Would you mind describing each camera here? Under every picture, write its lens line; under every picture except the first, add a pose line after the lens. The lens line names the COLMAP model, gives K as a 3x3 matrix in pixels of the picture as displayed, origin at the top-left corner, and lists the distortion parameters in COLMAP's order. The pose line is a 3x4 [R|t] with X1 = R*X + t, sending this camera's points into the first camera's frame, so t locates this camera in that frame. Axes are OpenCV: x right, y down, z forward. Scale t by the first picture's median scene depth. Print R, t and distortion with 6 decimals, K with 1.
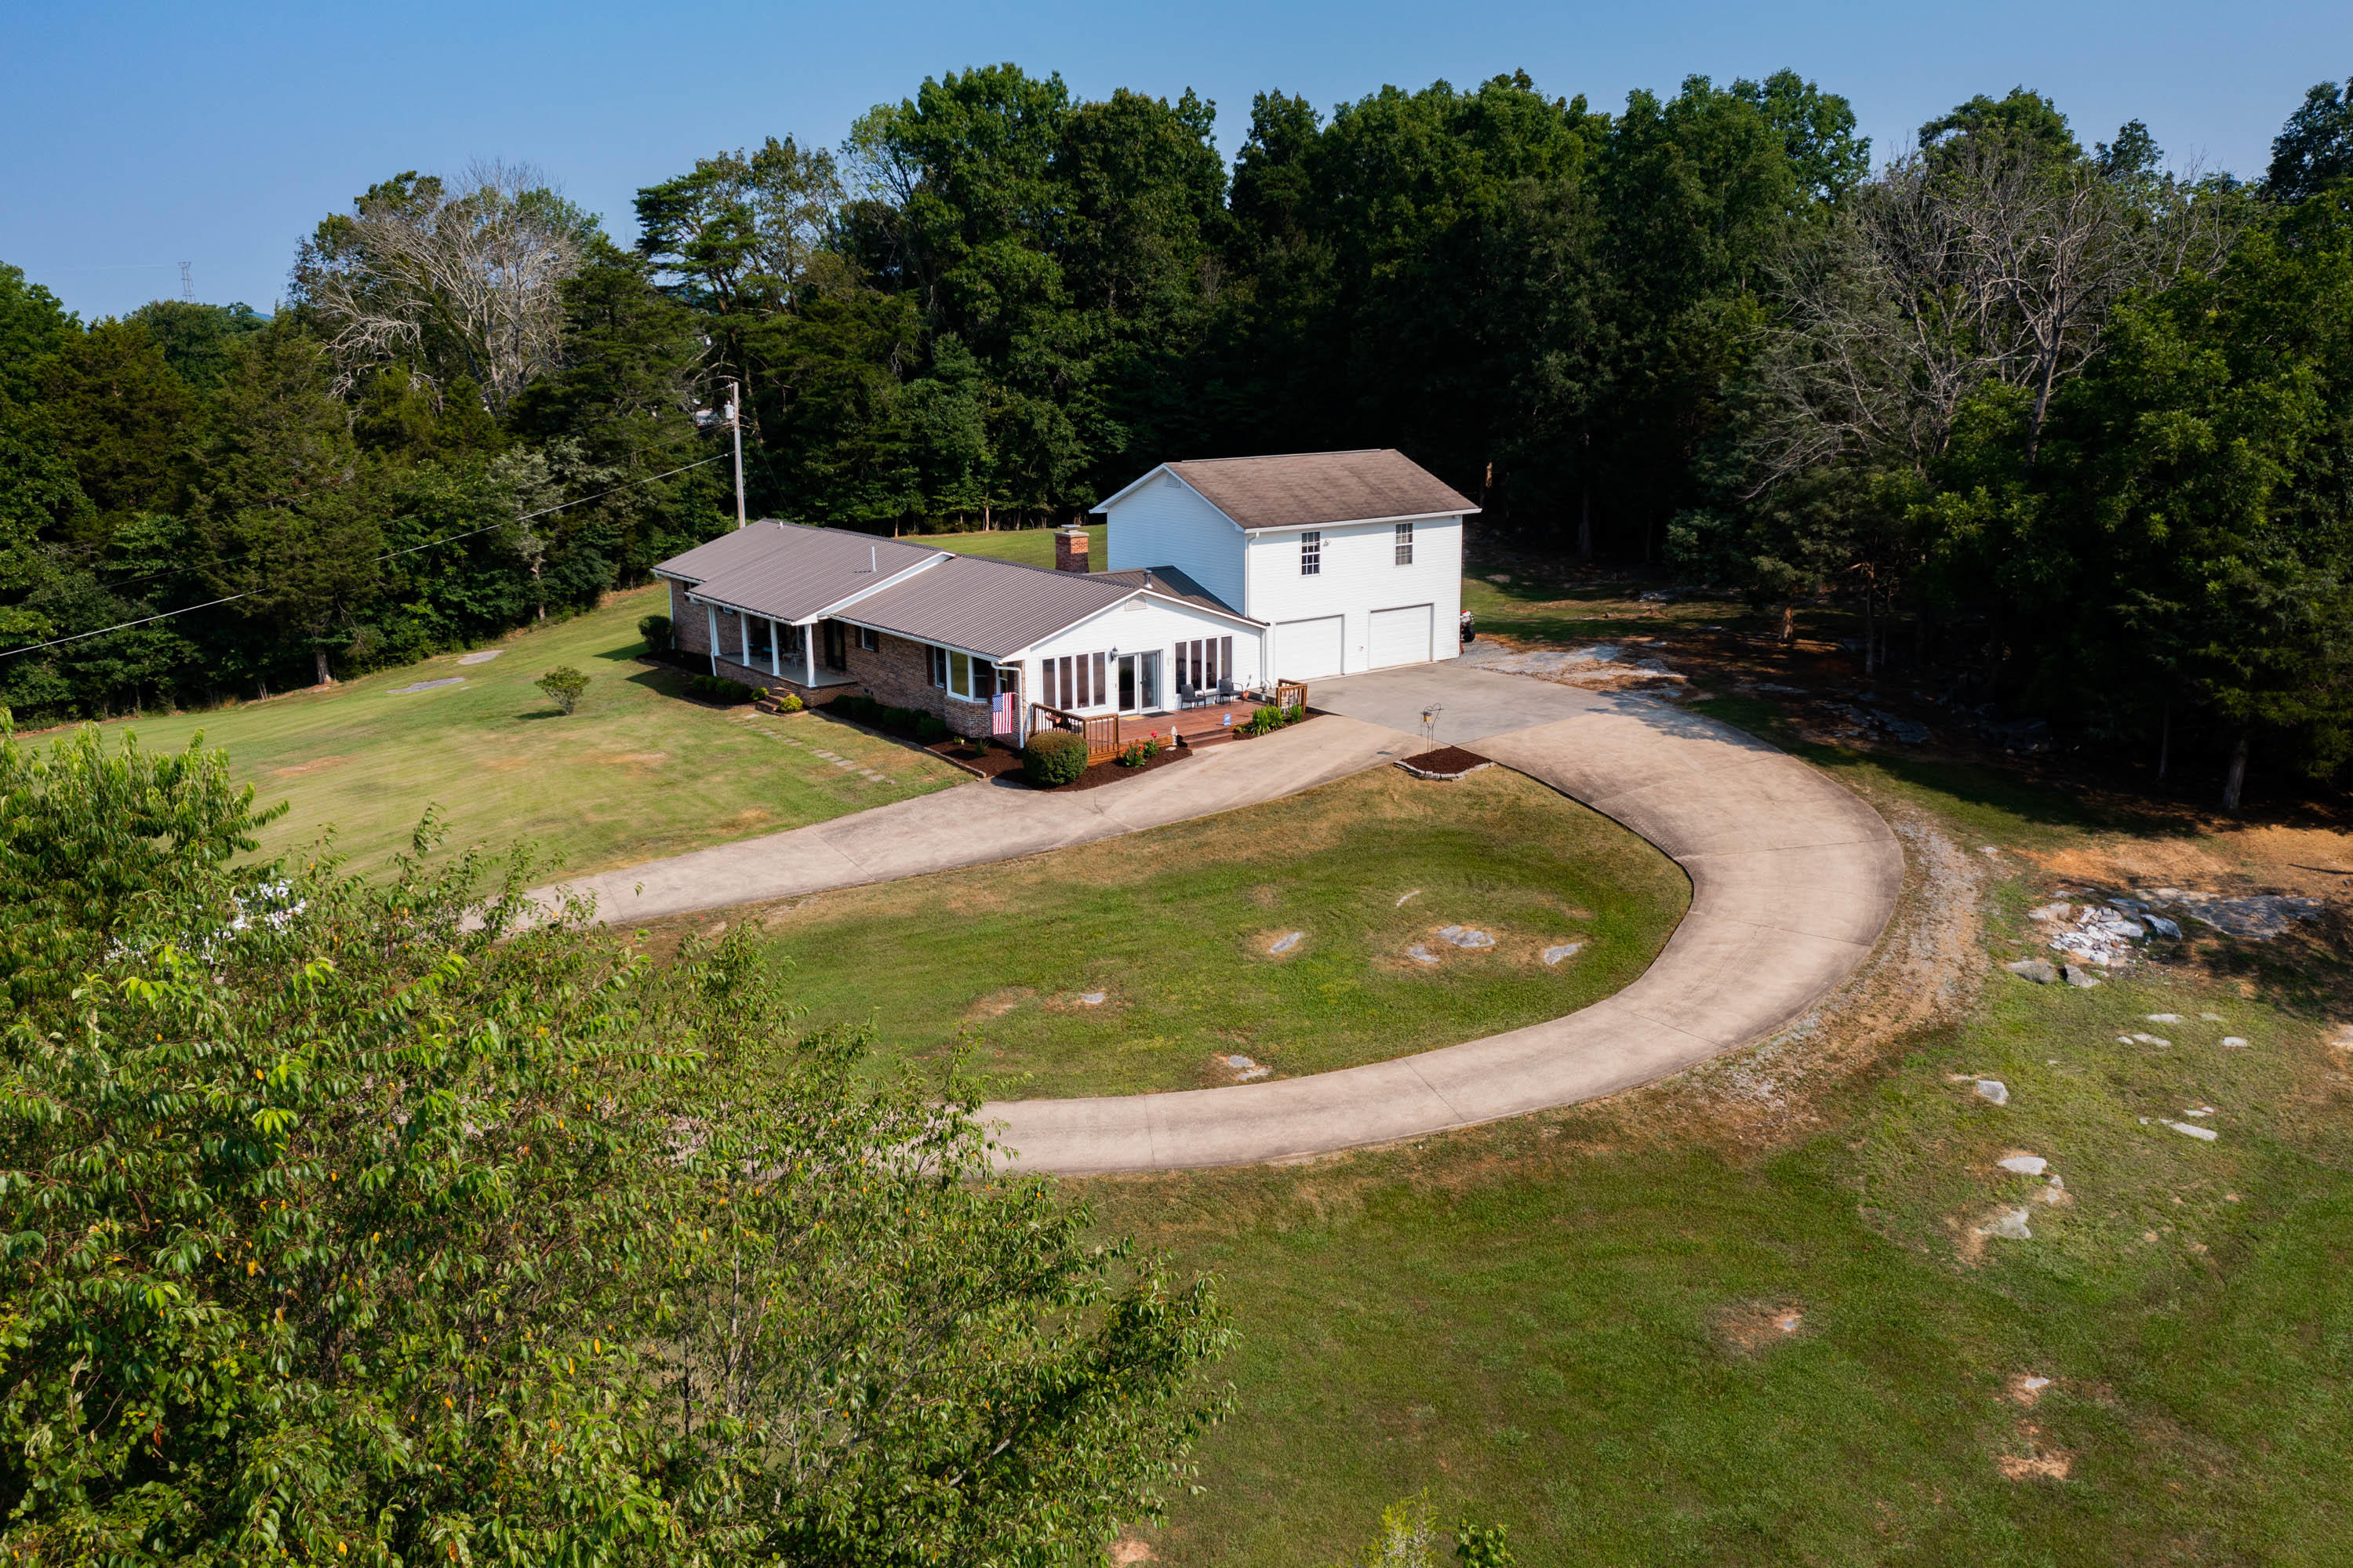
lens RADIAL K [[1853.6, 0, 1172.8], [0, 1853.6, 780.1], [0, 0, 1]] dist [-0.016713, 0.013508]
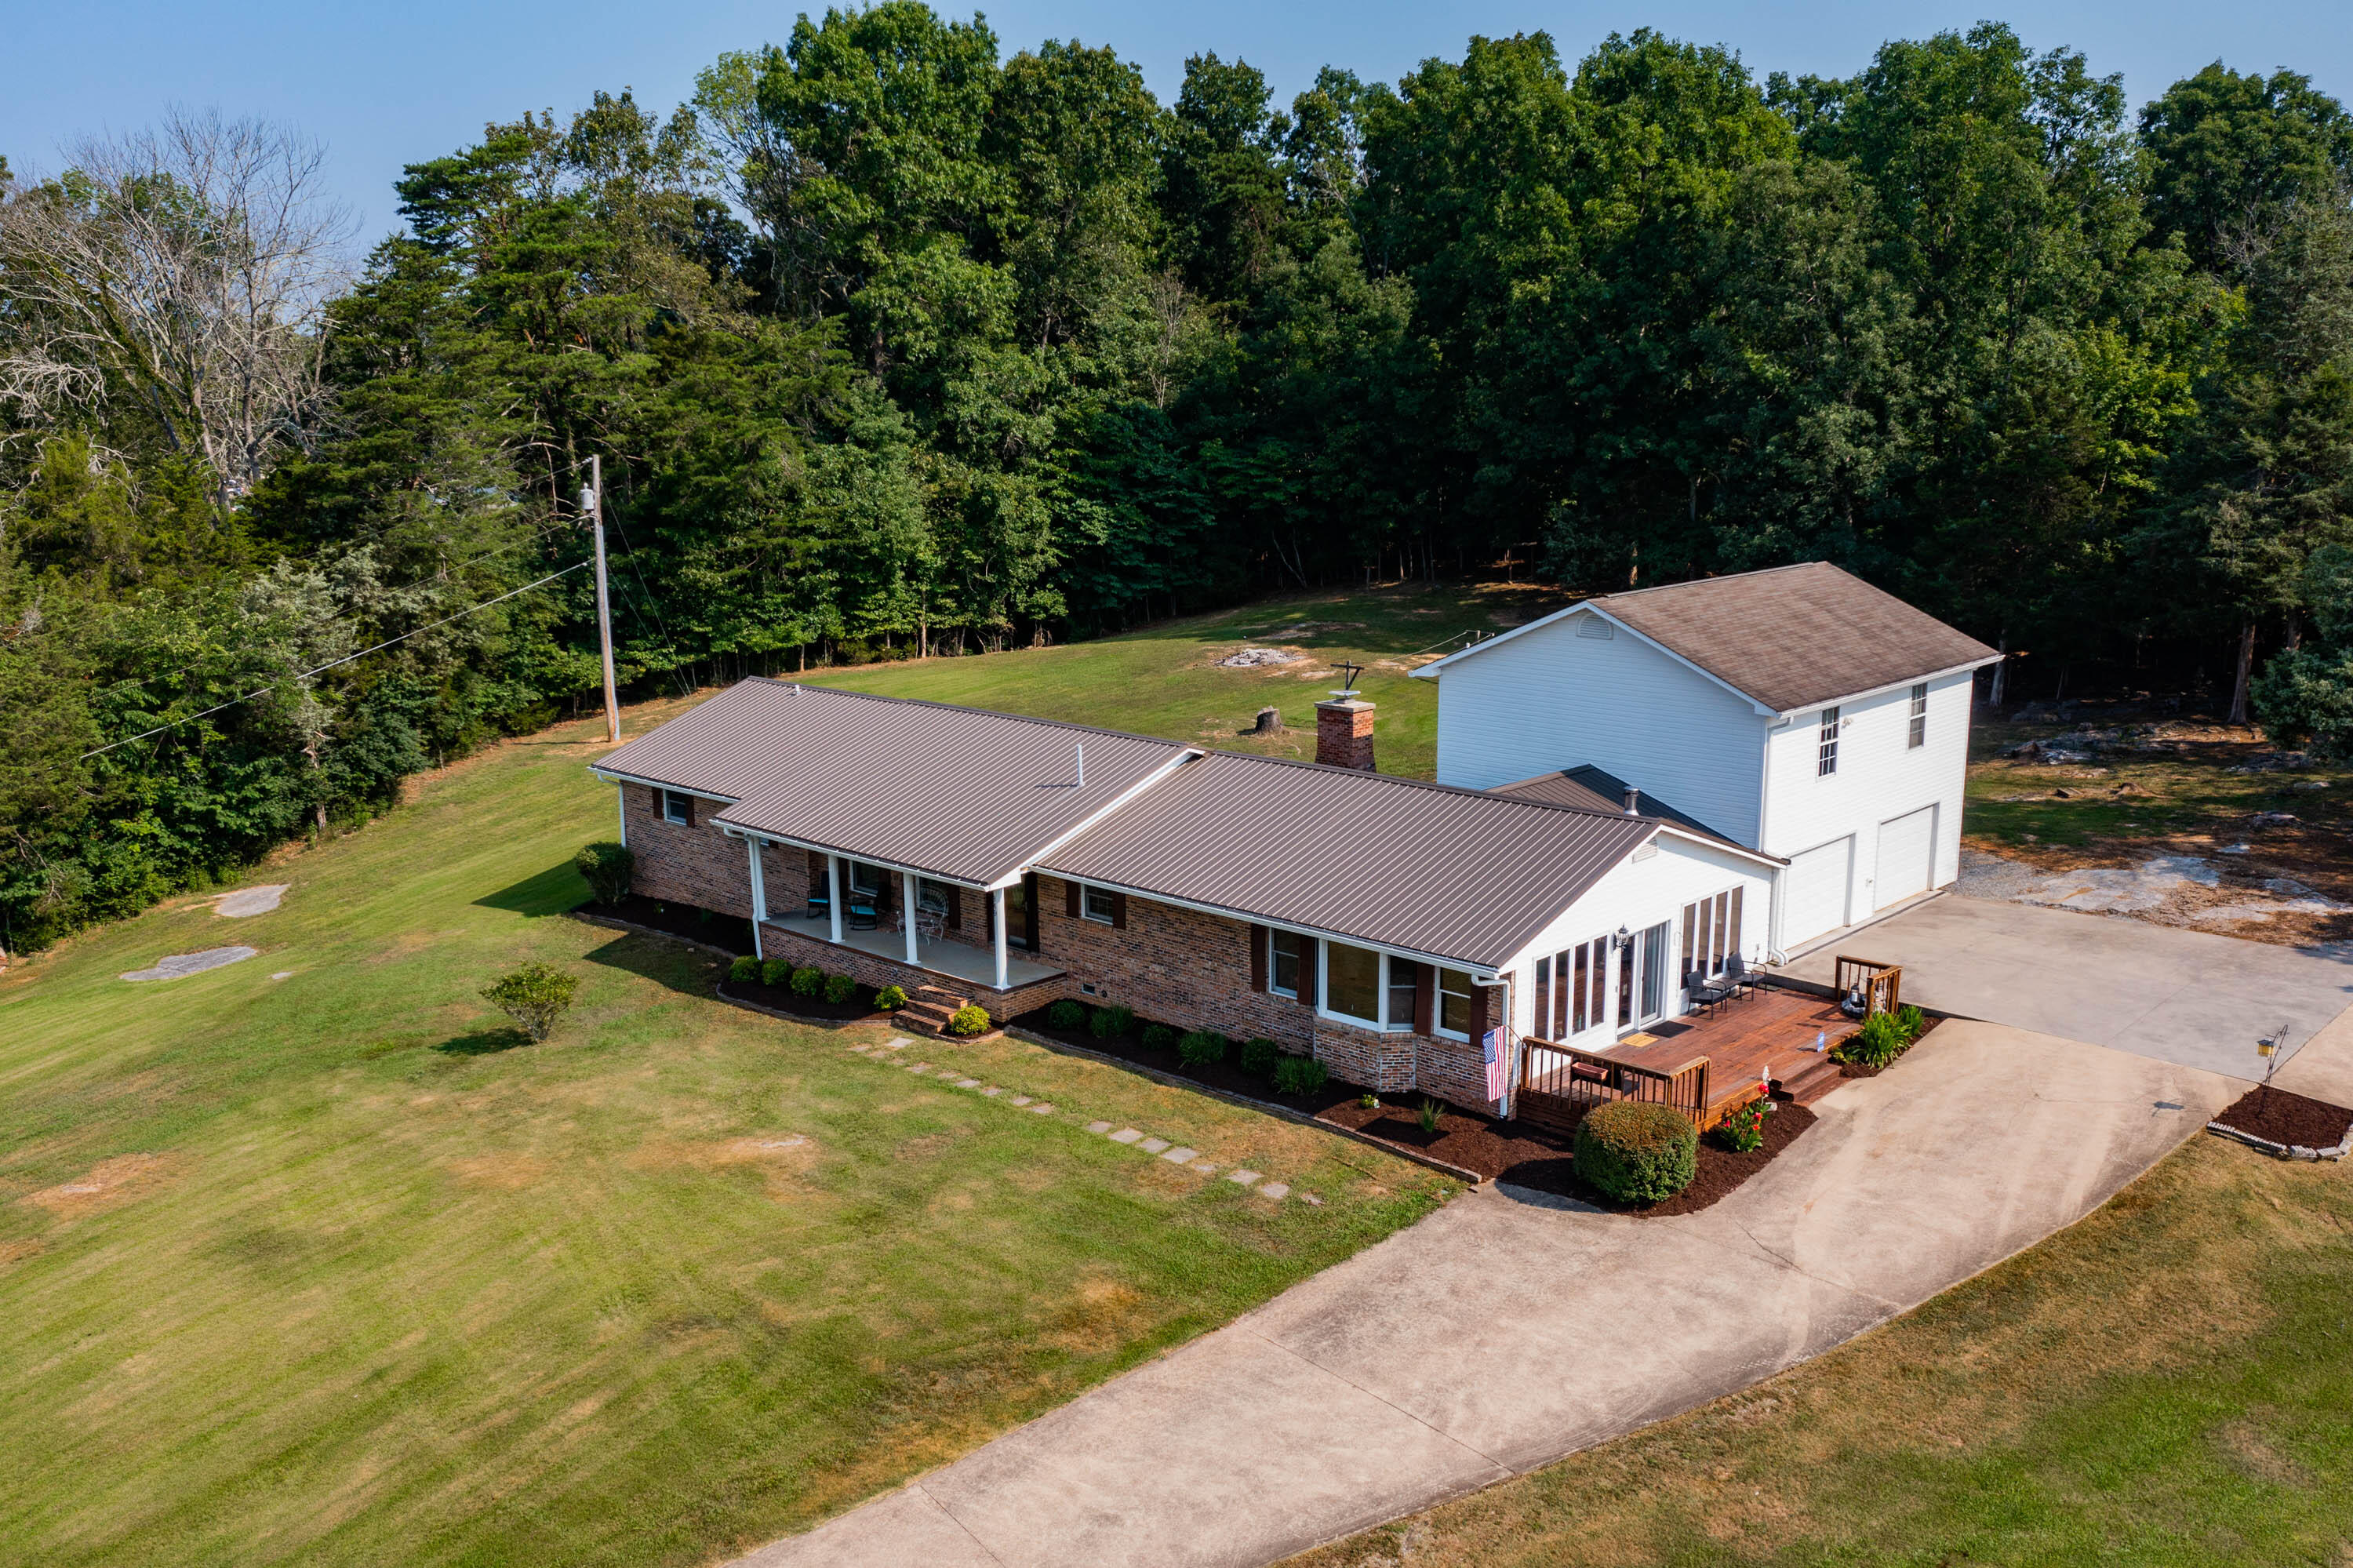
lens RADIAL K [[2104.4, 0, 1170.2], [0, 2104.4, 879.1], [0, 0, 1]] dist [-0.018016, 0.011497]
pose [[0.984002, -0.044764, 0.172439, -0.192063], [0.044398, 0.998996, 0.005984, -0.065051], [-0.172534, 0.001767, 0.985002, 0.247324]]
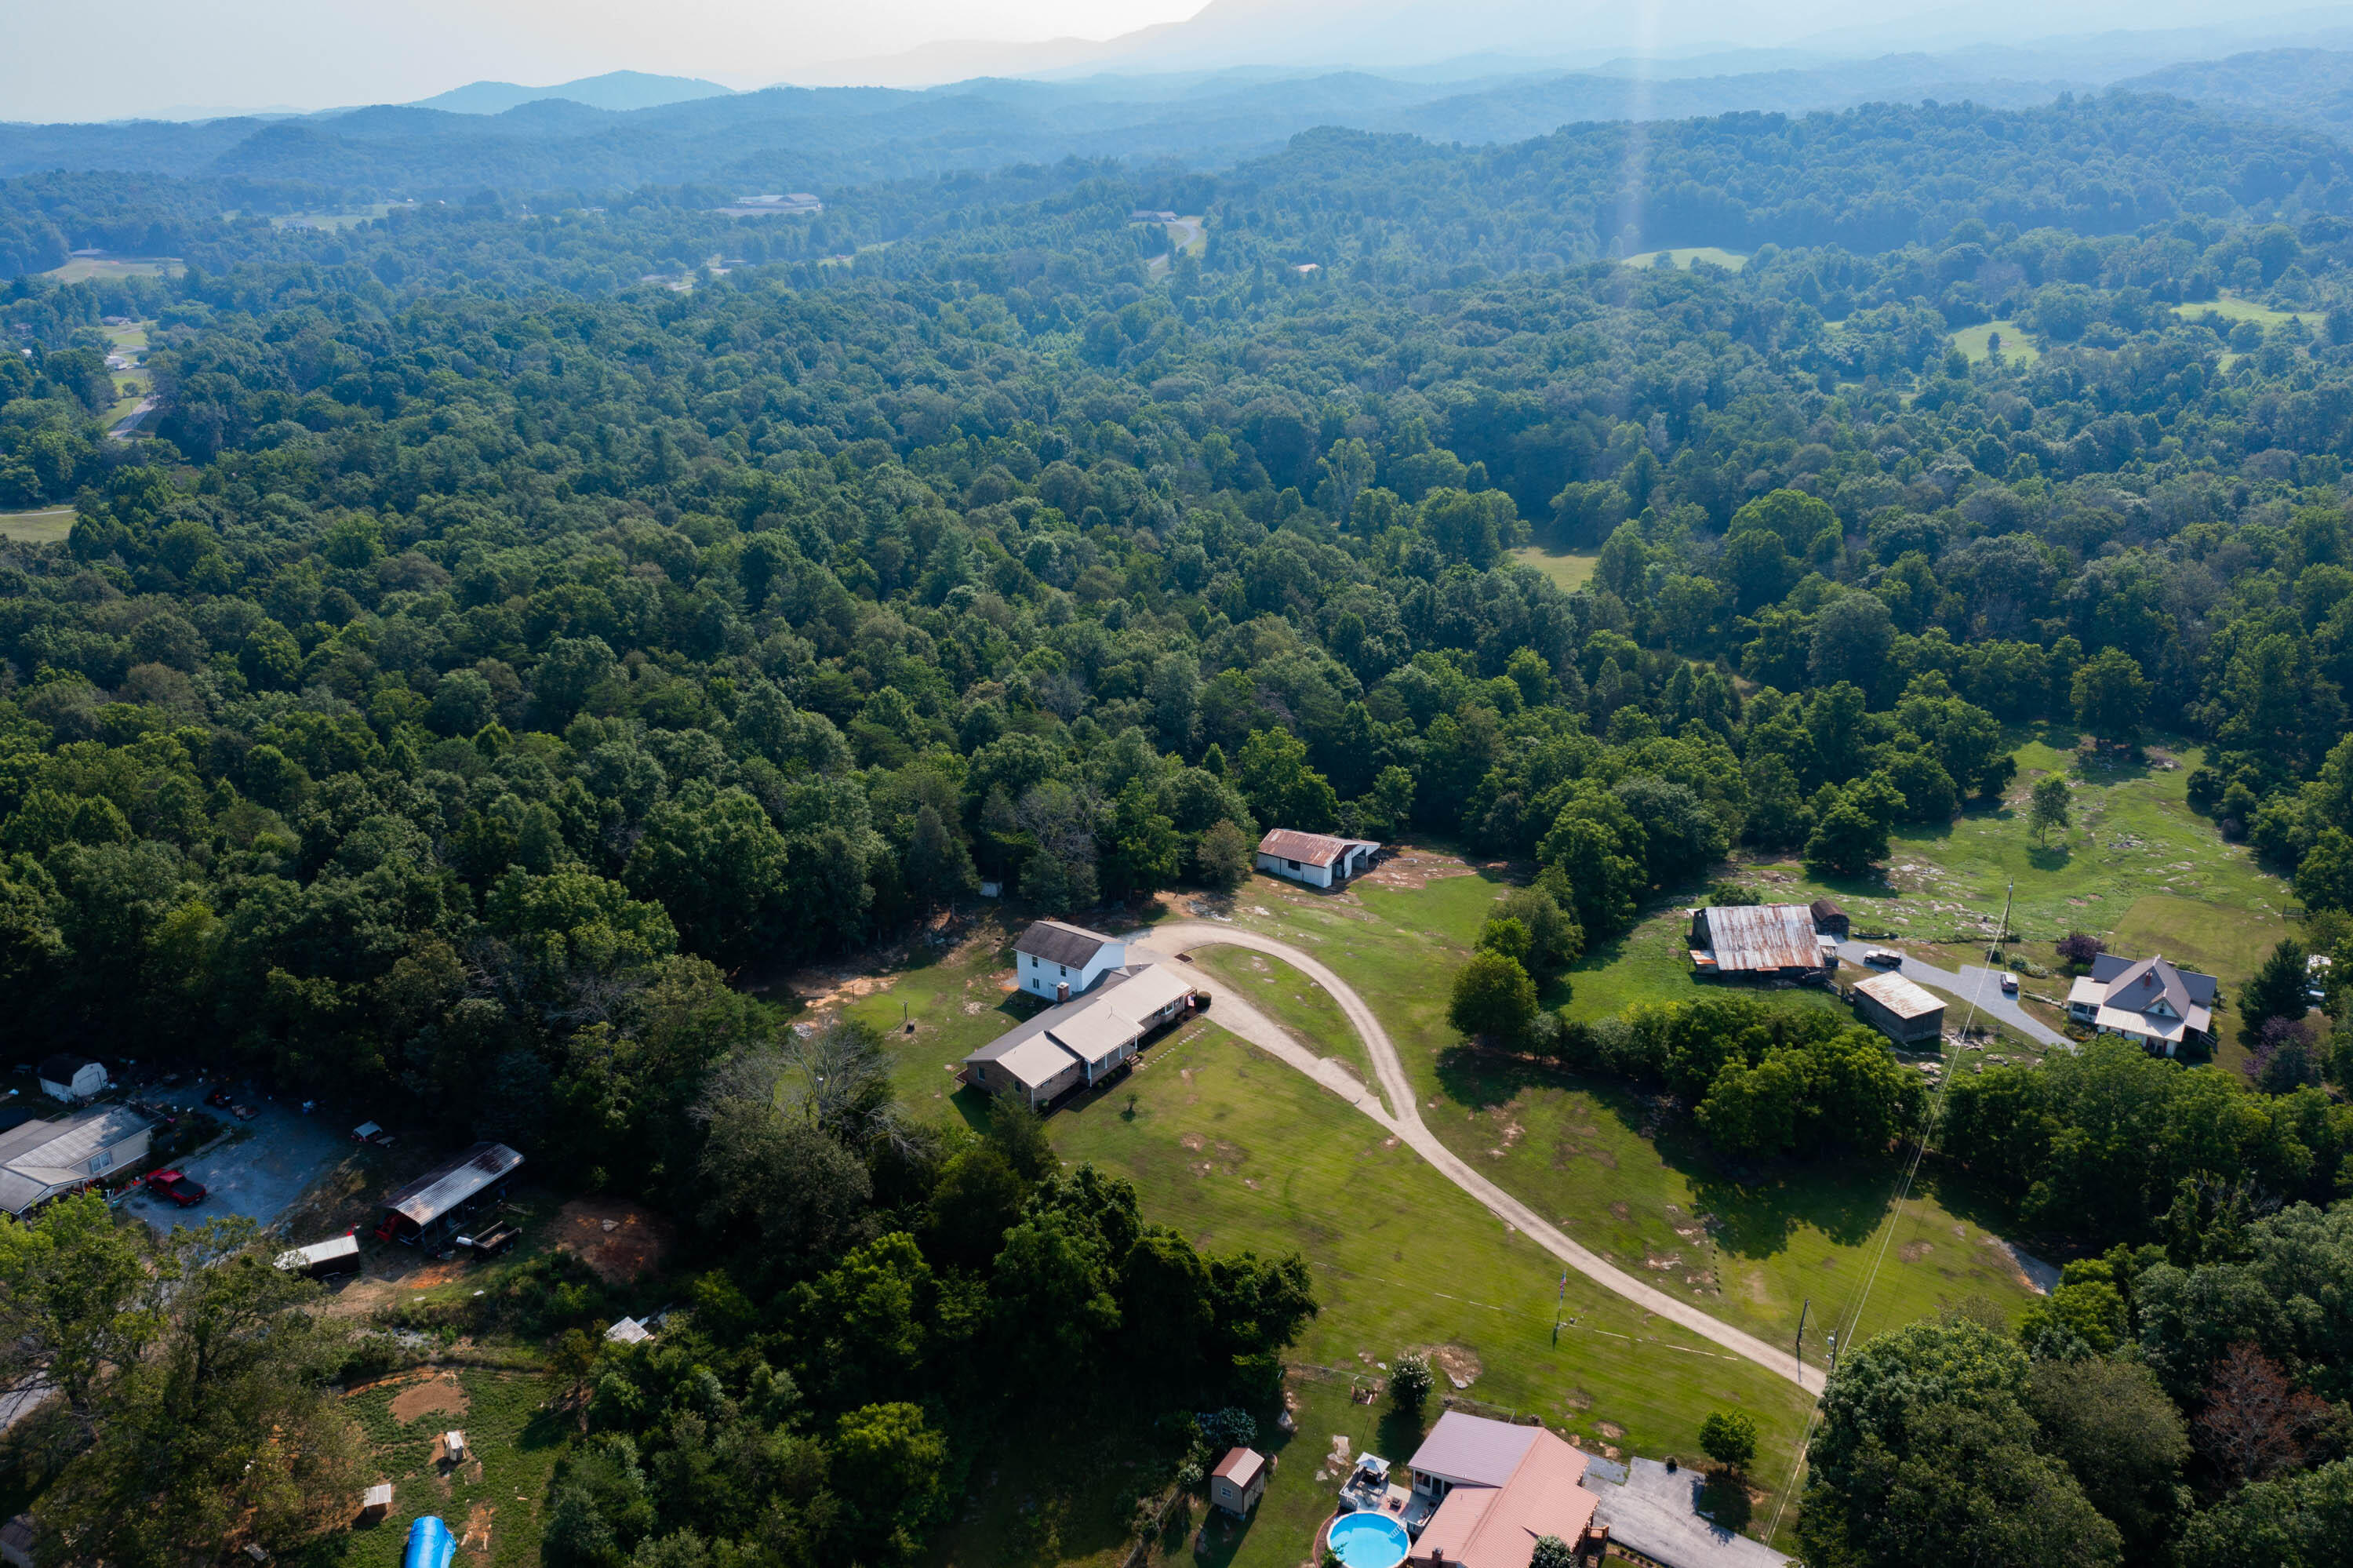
lens RADIAL K [[1853.6, 0, 1190.4], [0, 1853.6, 778.3], [0, 0, 1]] dist [-0.016713, 0.013508]
pose [[-0.310550, -0.315595, 0.896637, -2.204729], [0.239123, 0.887004, 0.395024, -1.277133], [-0.919988, 0.337081, -0.199993, 1.044227]]
